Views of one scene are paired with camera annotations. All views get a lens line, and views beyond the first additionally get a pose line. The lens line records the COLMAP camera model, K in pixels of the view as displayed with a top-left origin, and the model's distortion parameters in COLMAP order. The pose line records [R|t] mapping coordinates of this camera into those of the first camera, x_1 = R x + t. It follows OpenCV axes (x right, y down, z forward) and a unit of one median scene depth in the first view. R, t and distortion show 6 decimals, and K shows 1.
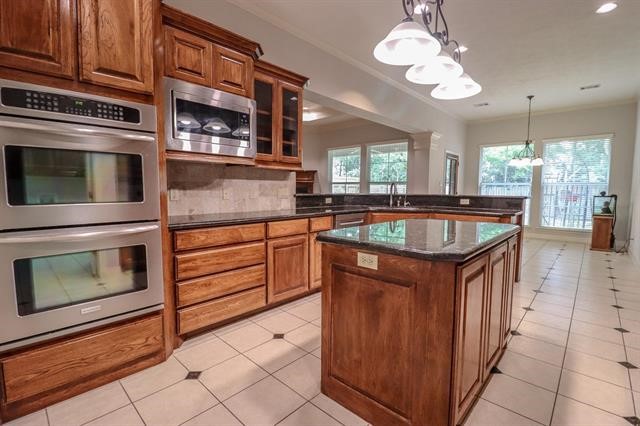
lens RADIAL K [[297.7, 0, 323.2], [0, 297.7, 210.6], [0, 0, 1]] dist [0.000919, -0.013505]
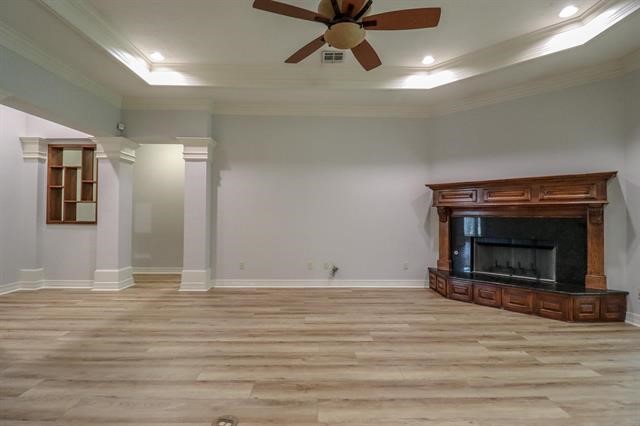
lens RADIAL K [[297.7, 0, 323.2], [0, 297.7, 210.6], [0, 0, 1]] dist [0.000919, -0.013505]
pose [[0.696846, -0.020990, -0.716914, -0.037740], [-0.051418, 0.995538, -0.079126, -0.106149], [0.715375, 0.092001, 0.692657, 1.369462]]
